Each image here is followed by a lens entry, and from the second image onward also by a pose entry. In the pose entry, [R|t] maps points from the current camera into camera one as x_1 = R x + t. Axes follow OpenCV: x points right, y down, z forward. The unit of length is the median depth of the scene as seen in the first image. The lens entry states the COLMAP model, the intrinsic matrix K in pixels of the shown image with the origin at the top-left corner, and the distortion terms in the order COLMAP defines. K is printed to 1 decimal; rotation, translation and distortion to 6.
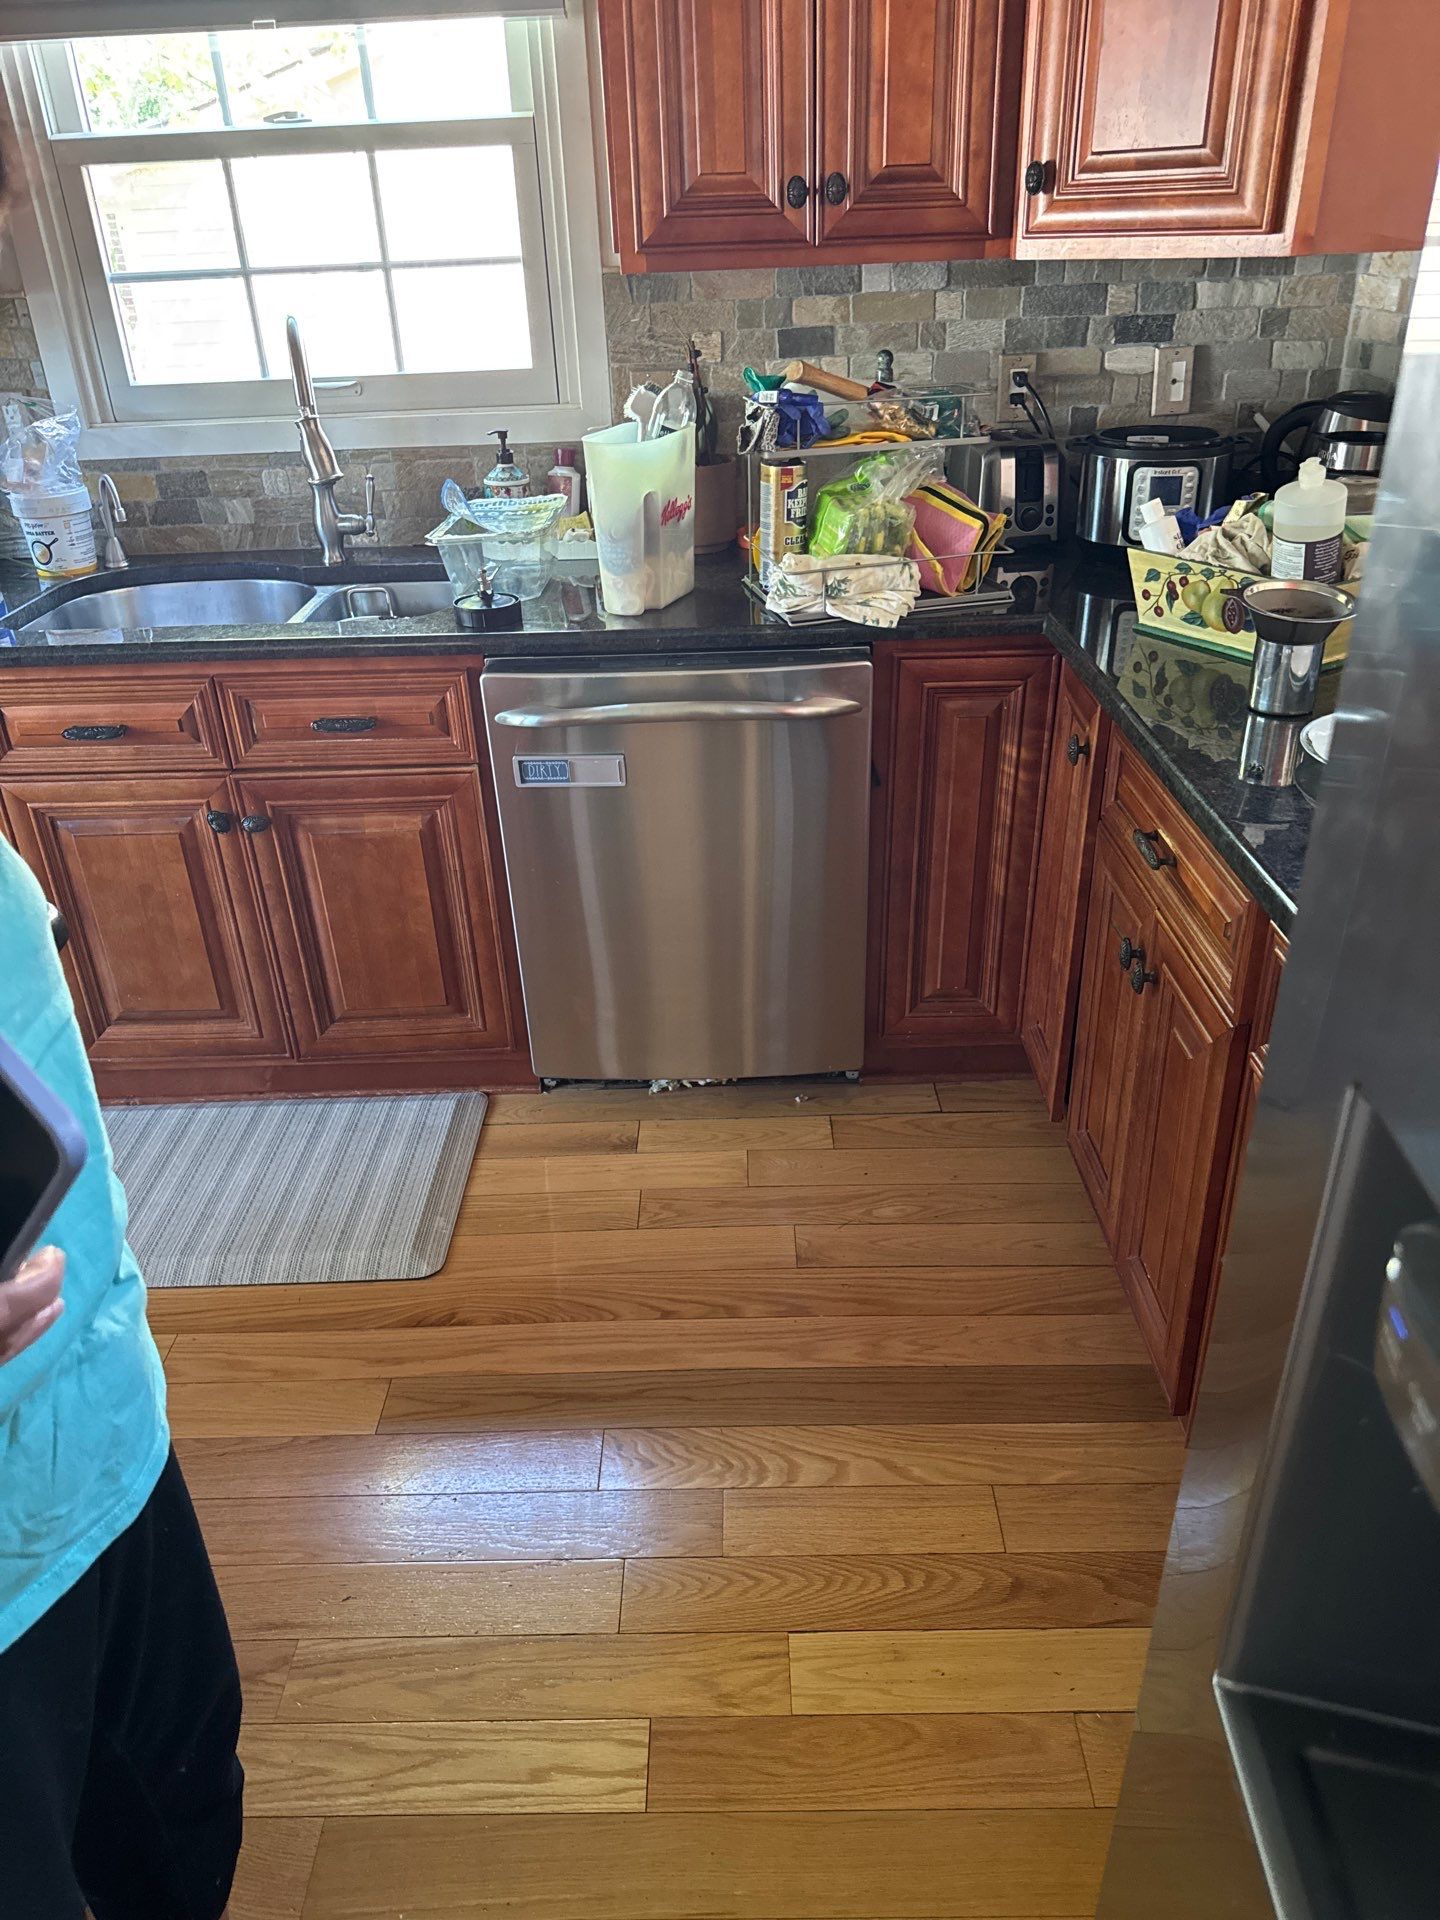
lens RADIAL K [[1339.8, 0, 725.4], [0, 1339.8, 937.6], [0, 0, 1]] dist [0.001022, -0.033779]
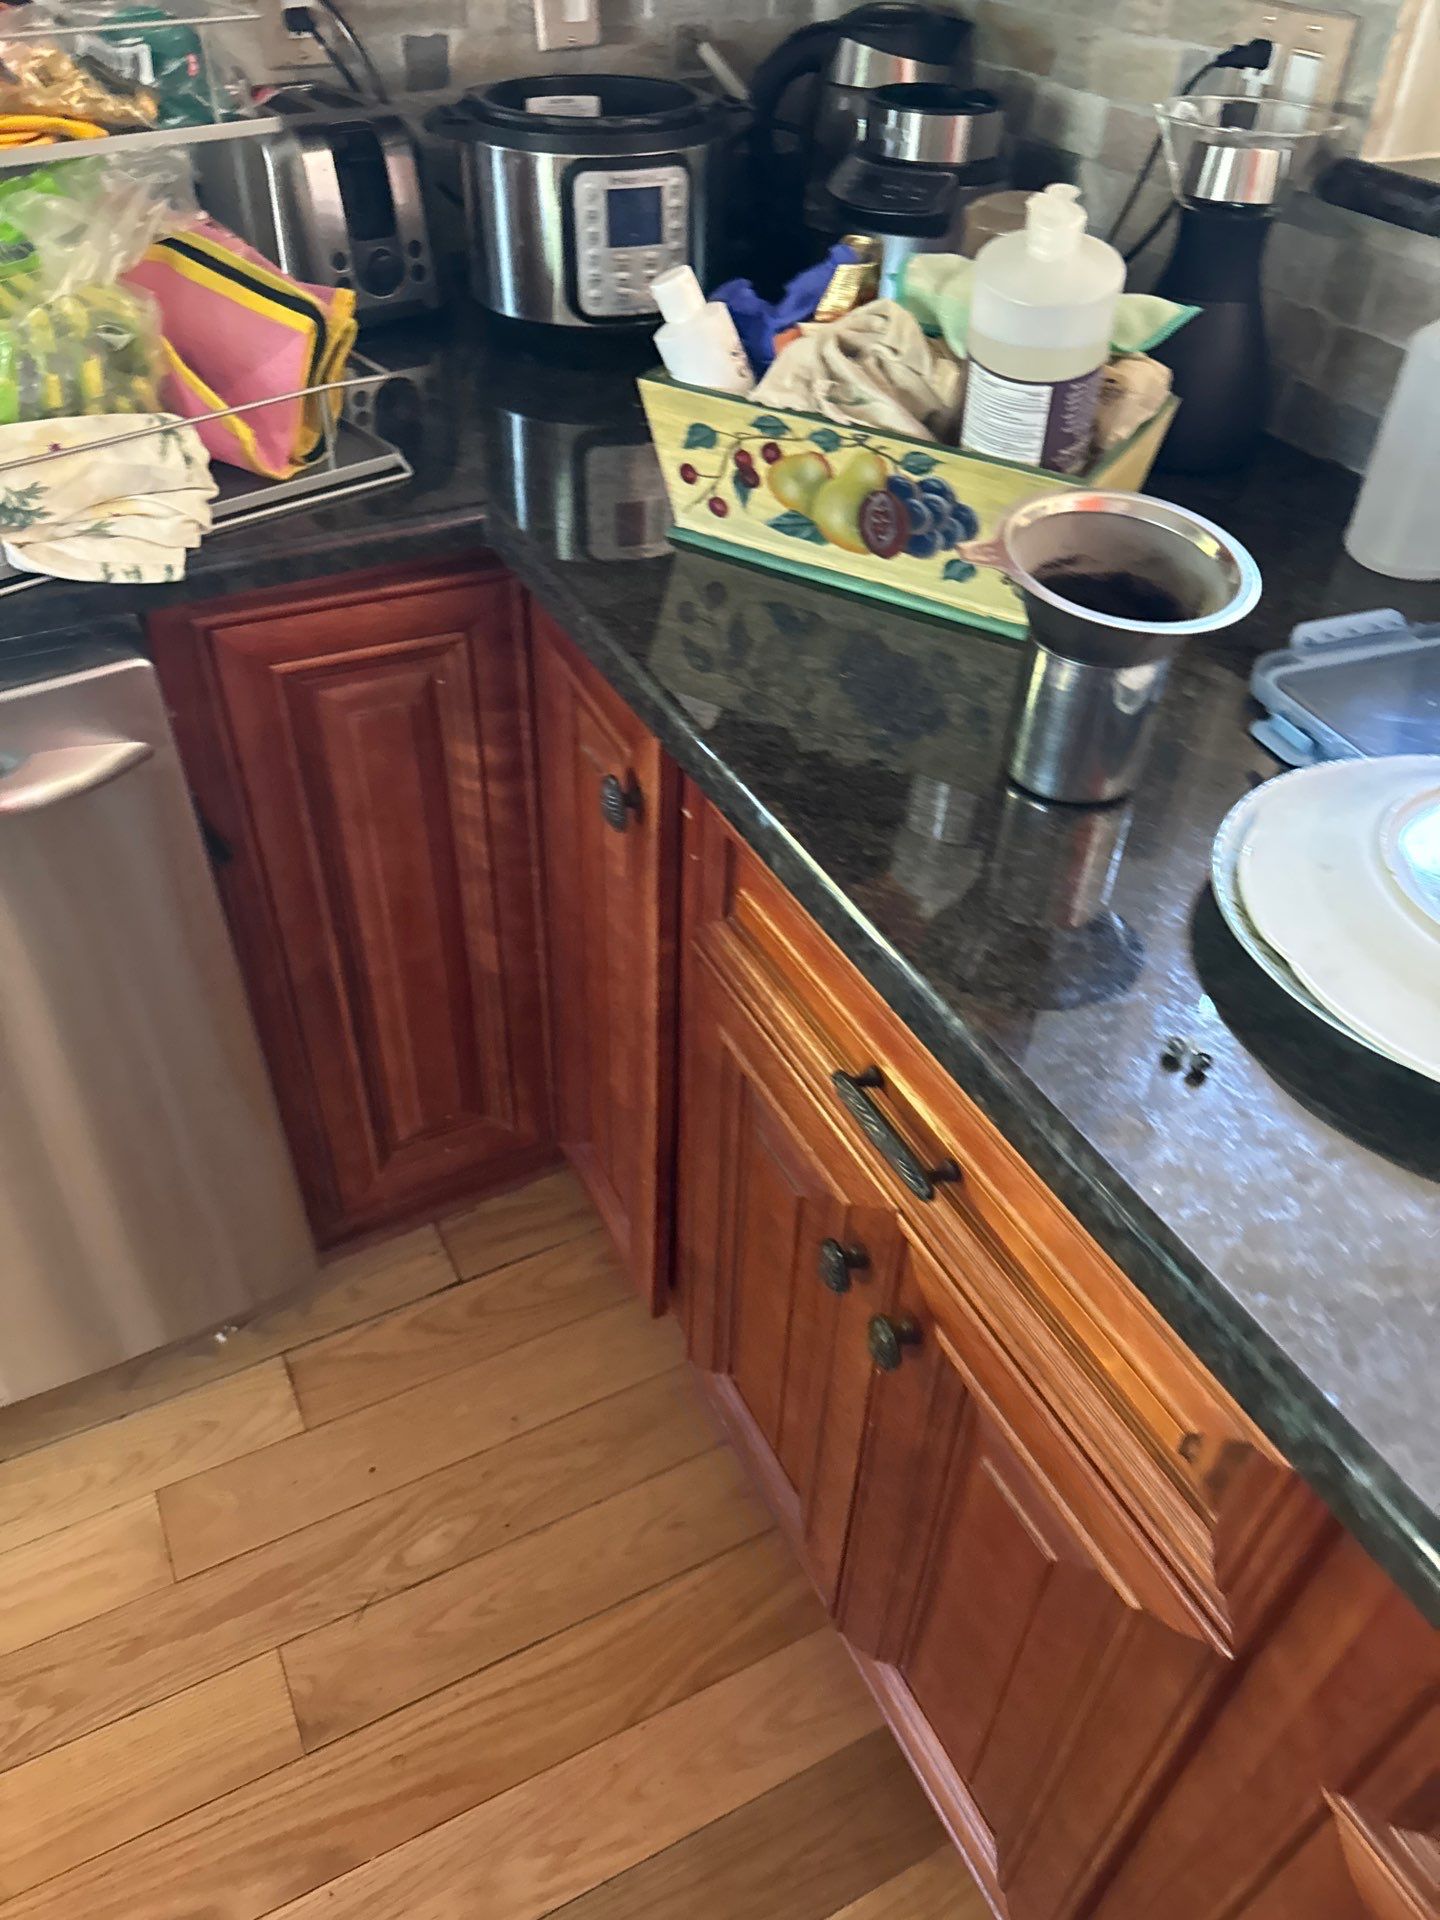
lens RADIAL K [[1365.3, 0, 720.0], [0, 1365.3, 960.0], [0, 0, 1]] dist [0.047004, -0.056763]
pose [[0.890187, -0.258381, 0.375242, 0.078597], [0.169121, 0.952186, 0.254442, -0.193423], [-0.423043, -0.163040, 0.891321, 0.465459]]
